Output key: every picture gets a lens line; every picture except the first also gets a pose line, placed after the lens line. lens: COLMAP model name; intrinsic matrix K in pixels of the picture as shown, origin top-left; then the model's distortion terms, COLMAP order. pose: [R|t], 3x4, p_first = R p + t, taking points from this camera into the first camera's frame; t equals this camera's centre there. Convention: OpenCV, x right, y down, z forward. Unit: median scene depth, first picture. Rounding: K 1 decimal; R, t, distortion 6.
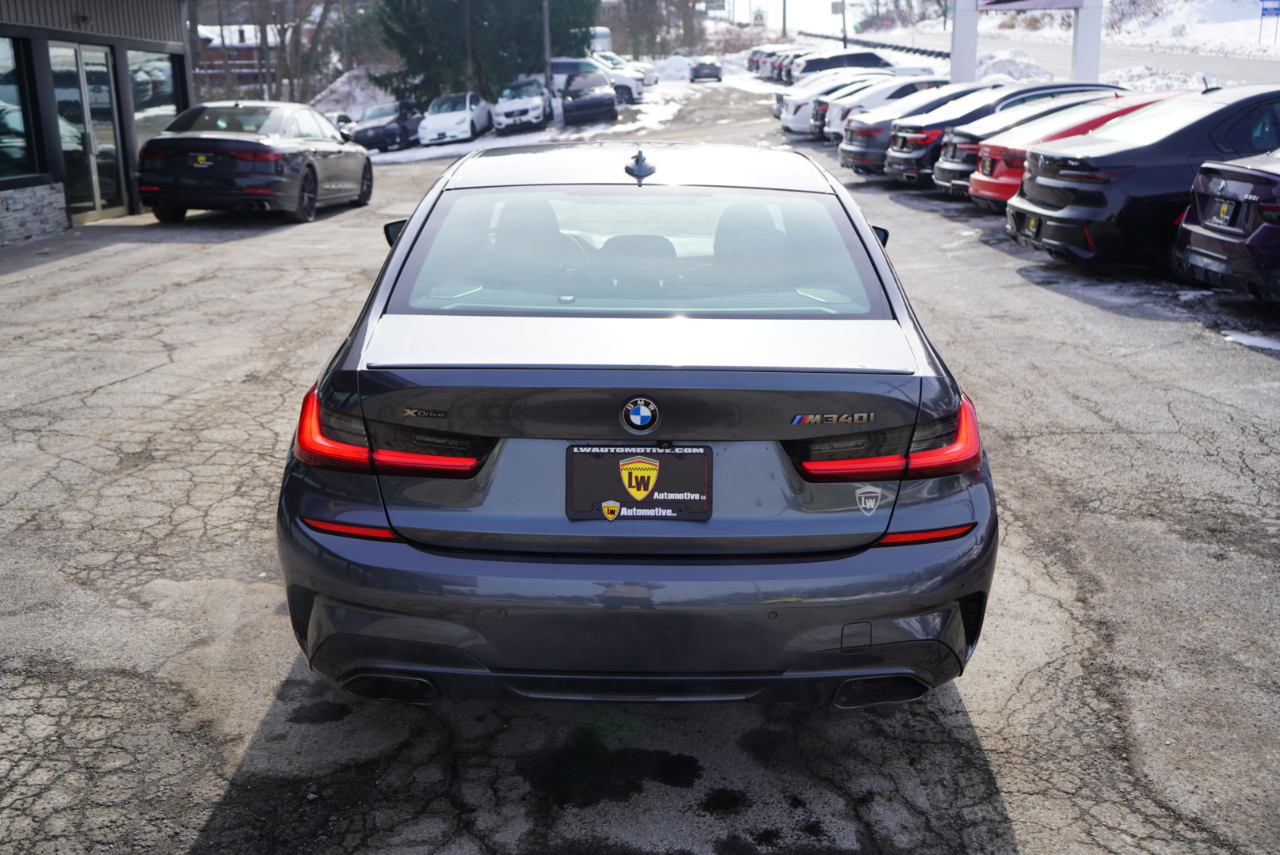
lens RADIAL K [[1328.1, 0, 649.0], [0, 1328.1, 424.0], [0, 0, 1]] dist [0.005611, 0.026846]
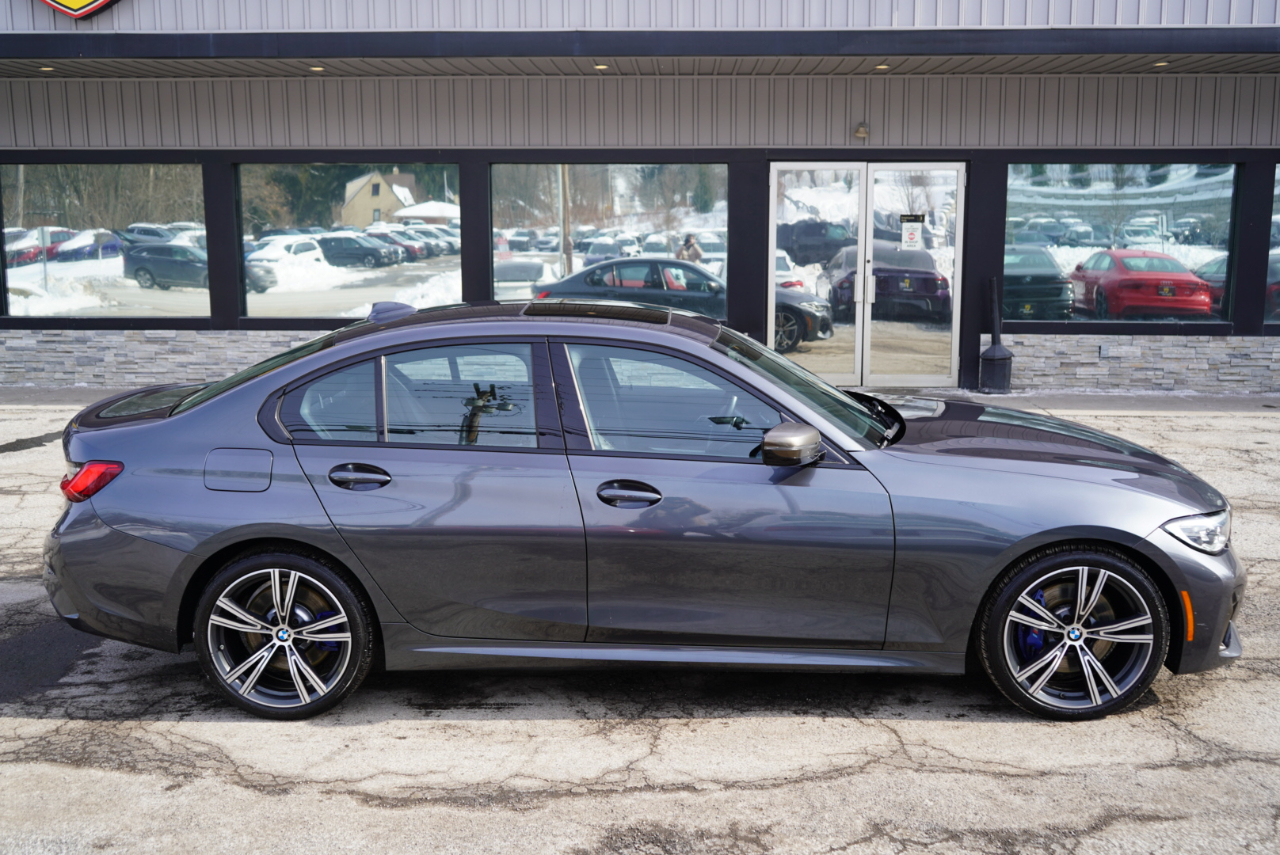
lens RADIAL K [[1255.1, 0, 640.0], [0, 1255.1, 427.5], [0, 0, 1]] dist [0.005410, 0.009223]
pose [[-0.048903, 0.172184, -0.983850, 1.476770], [-0.236719, 0.954966, 0.178896, -0.425503], [0.970347, 0.241644, -0.005942, 1.440077]]
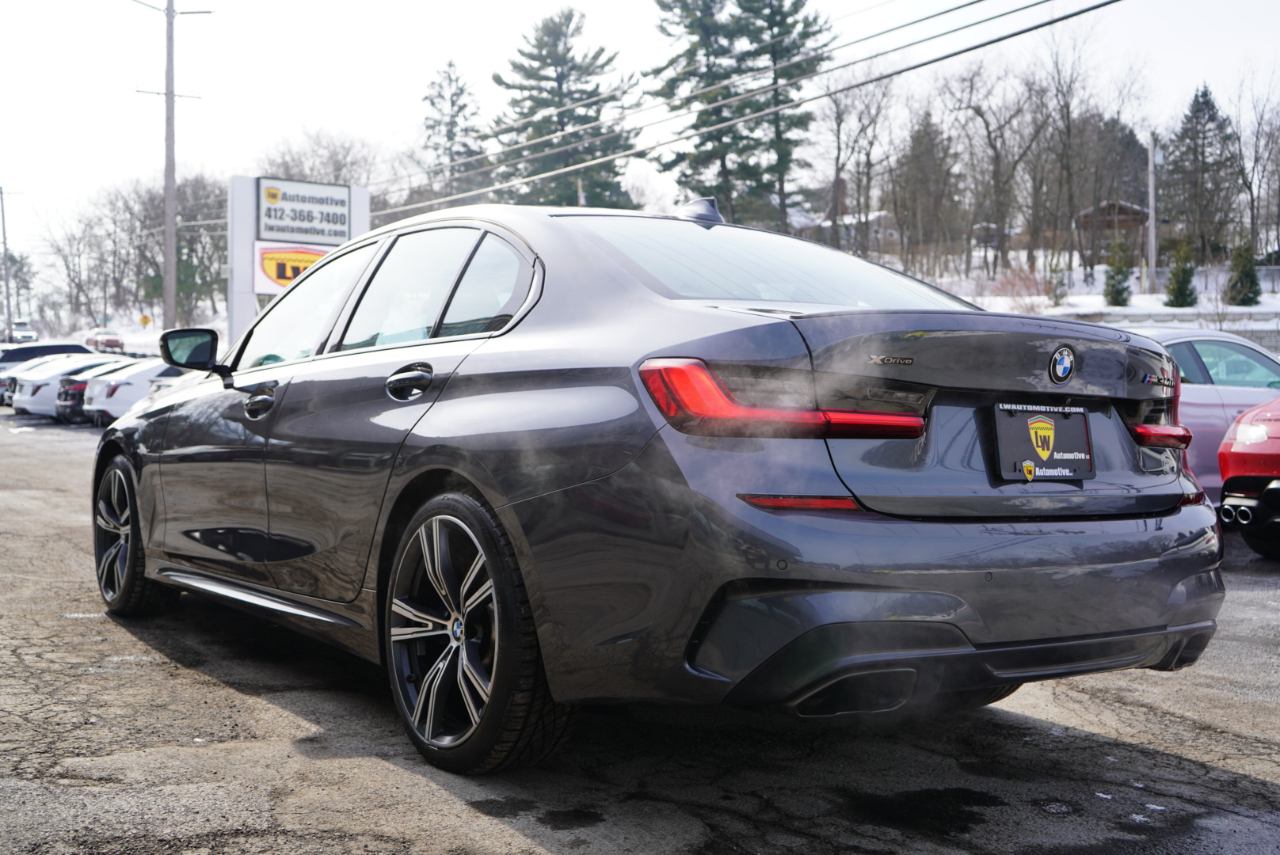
lens RADIAL K [[1328.1, 0, 649.0], [0, 1328.1, 424.0], [0, 0, 1]] dist [0.005611, 0.026846]
pose [[0.813073, 0.013133, 0.582014, -0.665575], [0.123973, 0.972908, -0.195144, 0.152325], [-0.568809, 0.230820, 0.789417, 0.319196]]
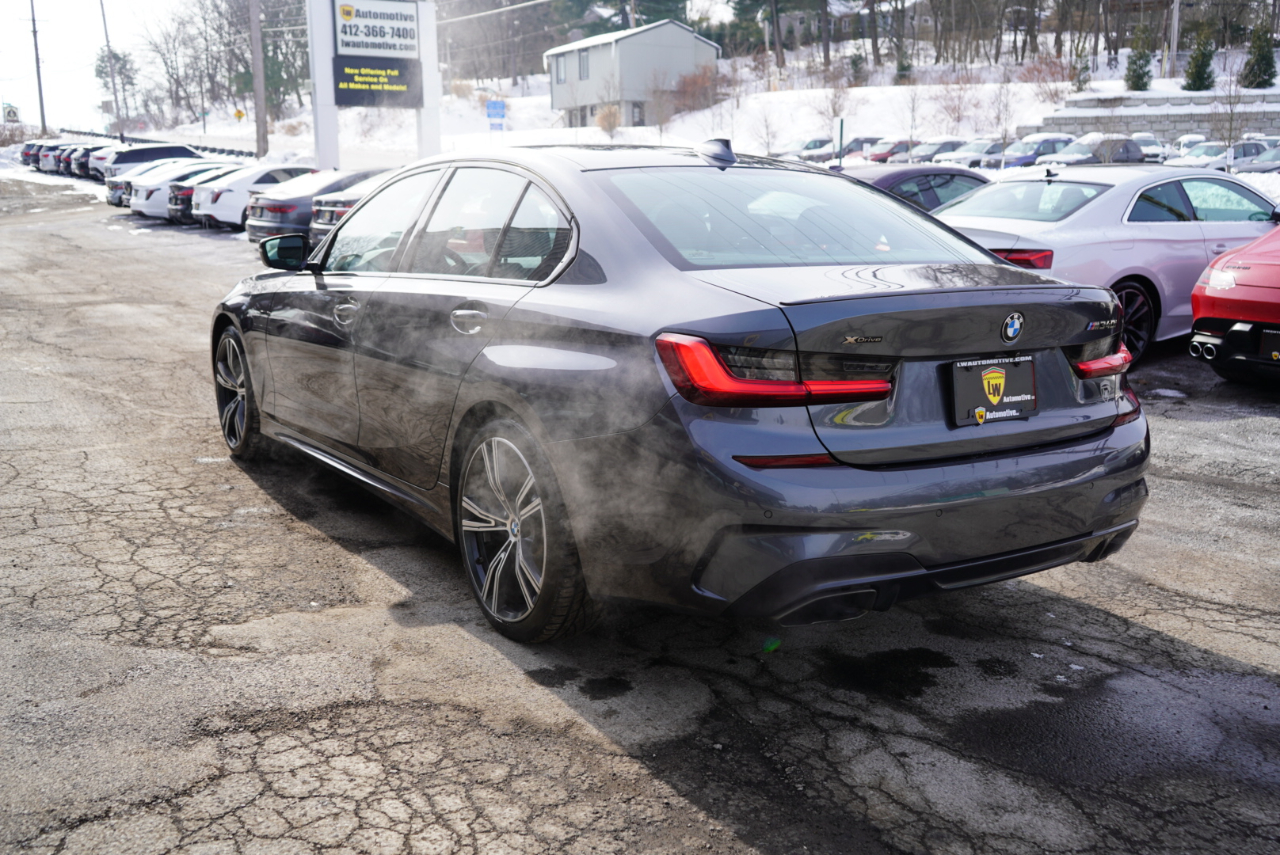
lens RADIAL K [[1189.8, 0, 649.2], [0, 1189.8, 426.0], [0, 0, 1]] dist [0.006593, 0.006248]
pose [[0.836237, -0.097739, 0.539588, -0.681068], [0.126099, 0.991893, -0.015757, 0.044370], [-0.533673, 0.081218, 0.841782, 0.230481]]
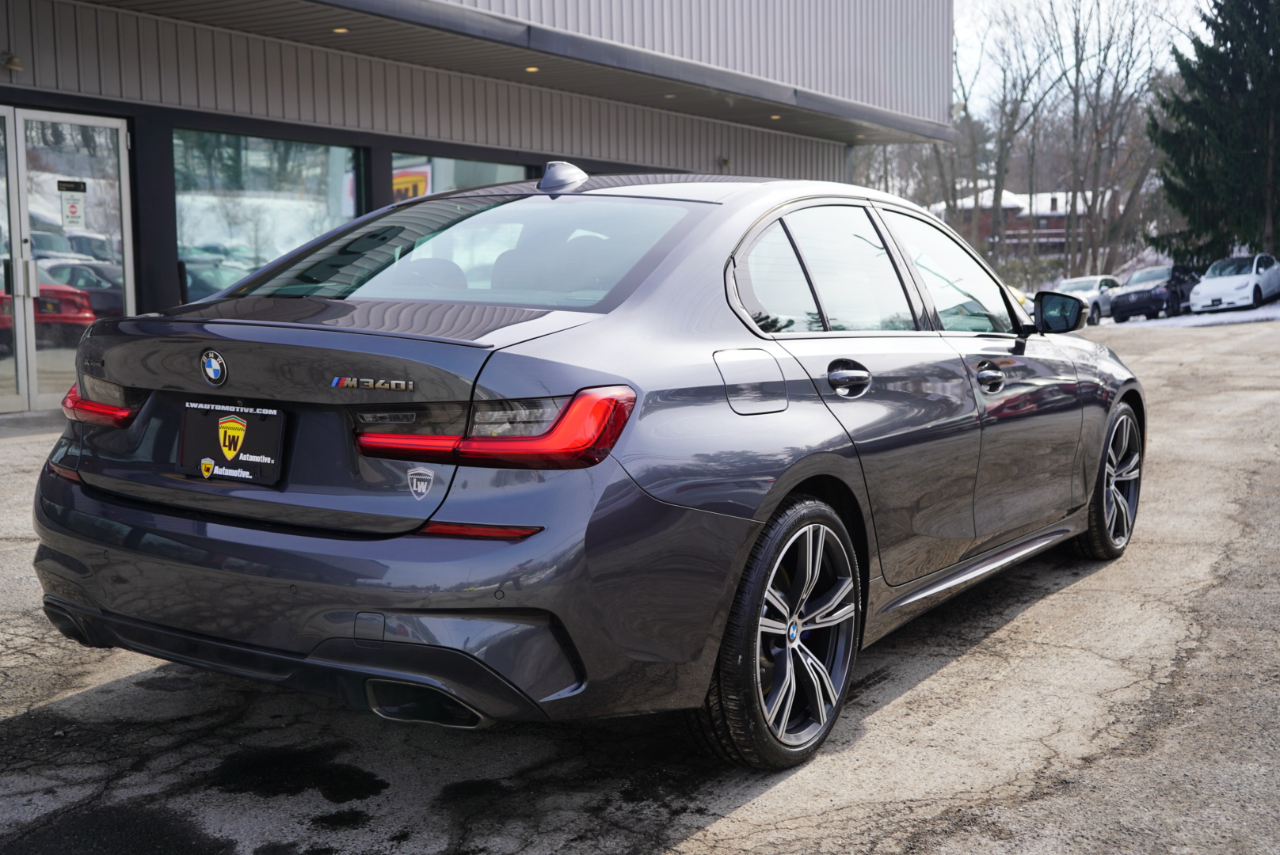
lens RADIAL K [[1465.4, 0, 640.0], [0, 1465.4, 427.5], [0, 0, 1]] dist [0.010432, 0.009440]
pose [[0.835387, 0.061048, -0.546262, 0.689157], [-0.135158, 0.986115, -0.096490, 0.079836], [0.532786, 0.154438, 0.832038, 0.207600]]
